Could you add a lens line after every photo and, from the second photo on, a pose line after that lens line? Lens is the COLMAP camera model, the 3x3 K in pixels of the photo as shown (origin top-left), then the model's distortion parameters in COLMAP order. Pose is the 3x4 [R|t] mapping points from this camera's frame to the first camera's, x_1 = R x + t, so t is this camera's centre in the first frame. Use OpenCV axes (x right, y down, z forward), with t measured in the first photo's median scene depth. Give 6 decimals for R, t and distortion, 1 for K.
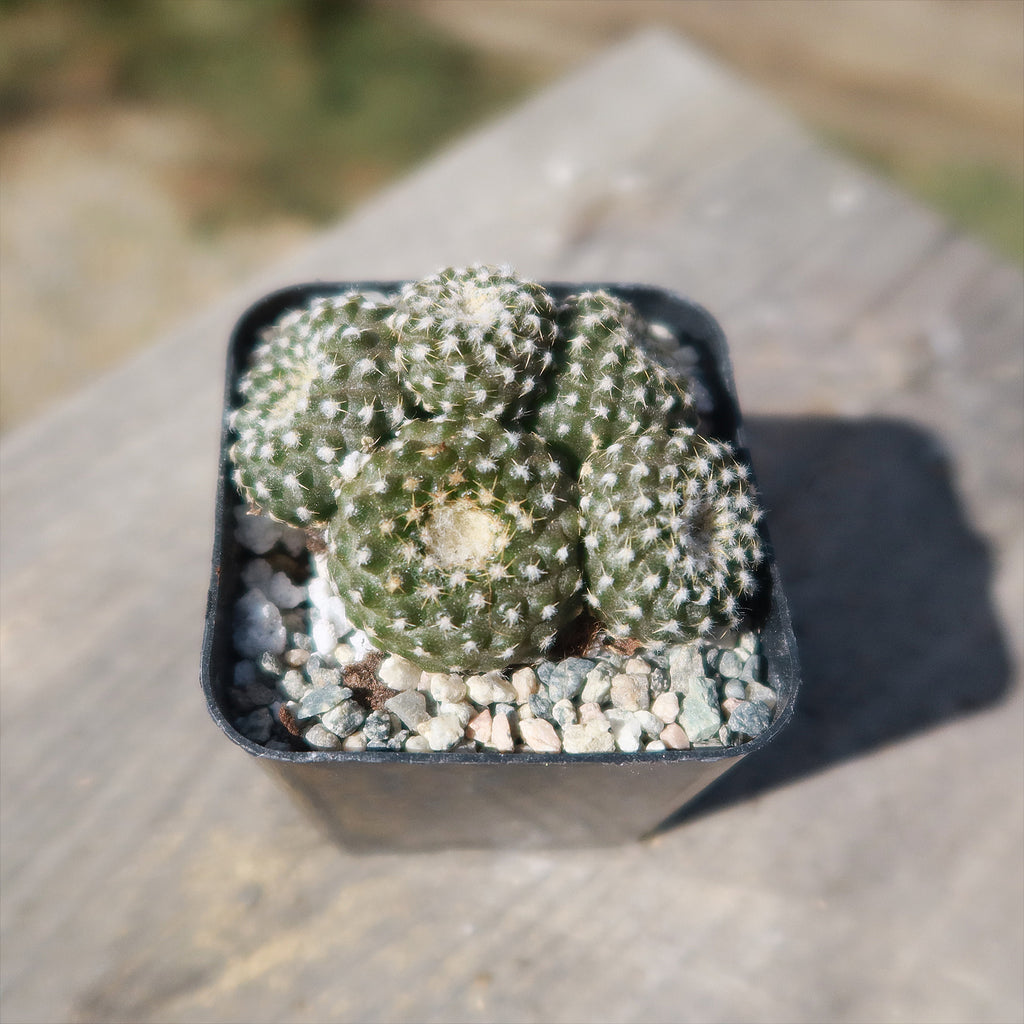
lens RADIAL K [[1067.8, 0, 512.0], [0, 1067.8, 512.0], [0, 0, 1]] dist [-0.004466, -0.010200]
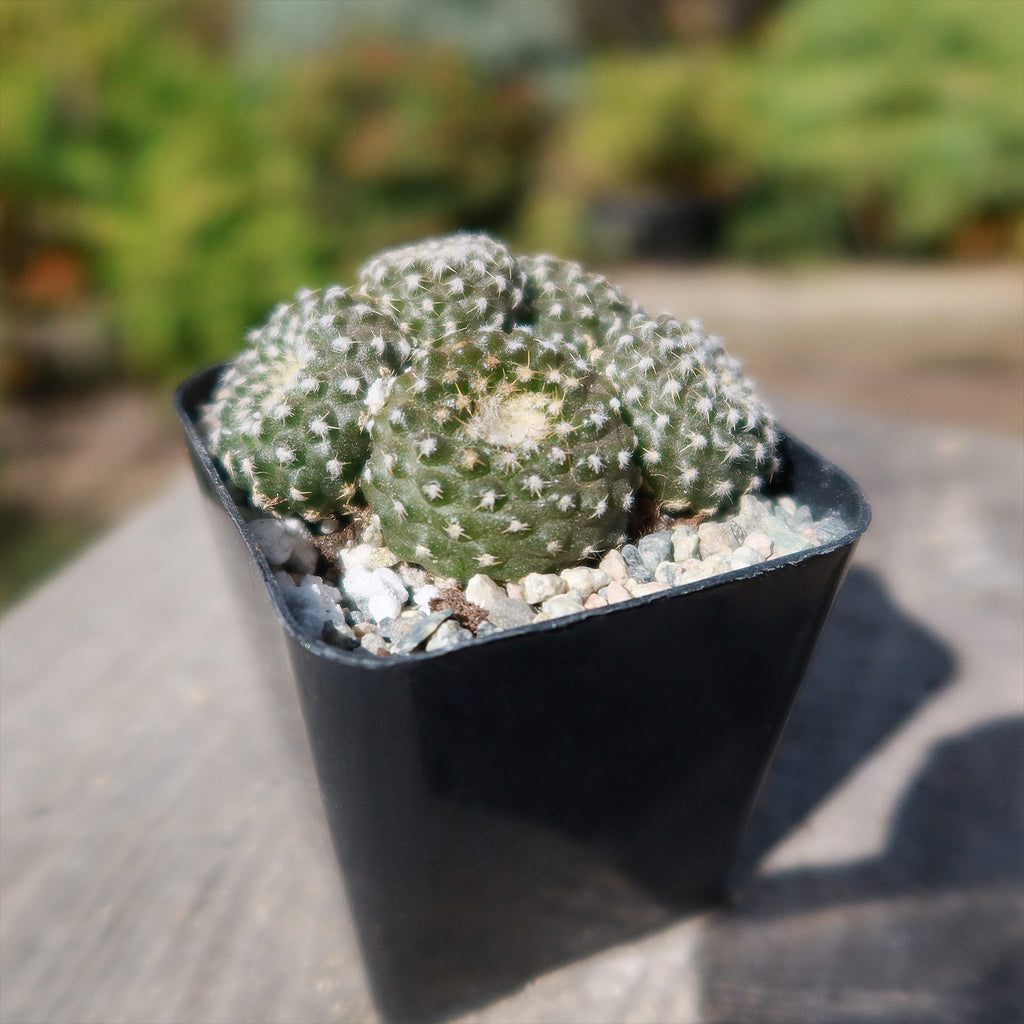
lens RADIAL K [[1067.8, 0, 512.0], [0, 1067.8, 512.0], [0, 0, 1]] dist [-0.004466, -0.010200]
pose [[0.921434, -0.234628, 0.309692, -0.364877], [0.340990, 0.870412, -0.355118, 0.437106], [-0.186239, 0.432820, 0.882033, 0.171634]]
